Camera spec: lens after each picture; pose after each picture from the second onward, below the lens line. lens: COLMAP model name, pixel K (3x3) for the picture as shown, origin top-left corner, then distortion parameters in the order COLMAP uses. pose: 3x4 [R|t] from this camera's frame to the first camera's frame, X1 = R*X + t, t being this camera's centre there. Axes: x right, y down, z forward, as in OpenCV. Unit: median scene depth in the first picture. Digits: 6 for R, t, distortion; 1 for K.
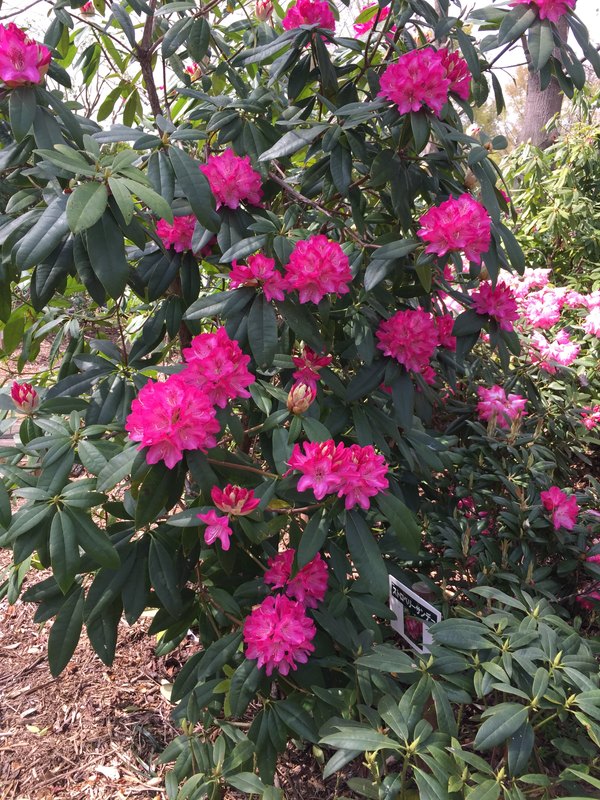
lens RADIAL K [[704.5, 0, 300.0], [0, 704.5, 400.0], [0, 0, 1]] dist [0.001825, -0.003280]
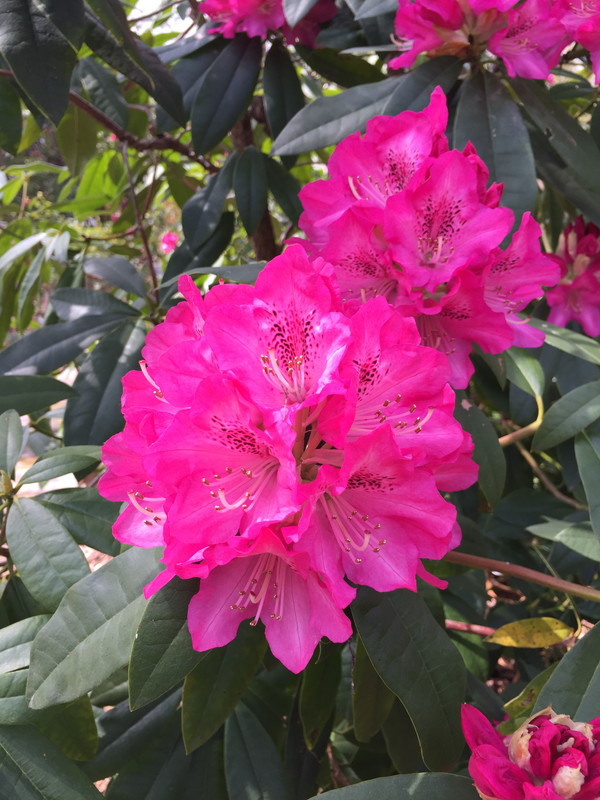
lens RADIAL K [[704.5, 0, 300.0], [0, 704.5, 400.0], [0, 0, 1]] dist [0.001825, -0.003280]
pose [[0.994340, -0.043661, -0.096861, -0.155837], [0.047604, 0.998113, 0.038780, 0.003089], [0.094985, -0.043172, 0.994542, 0.778281]]
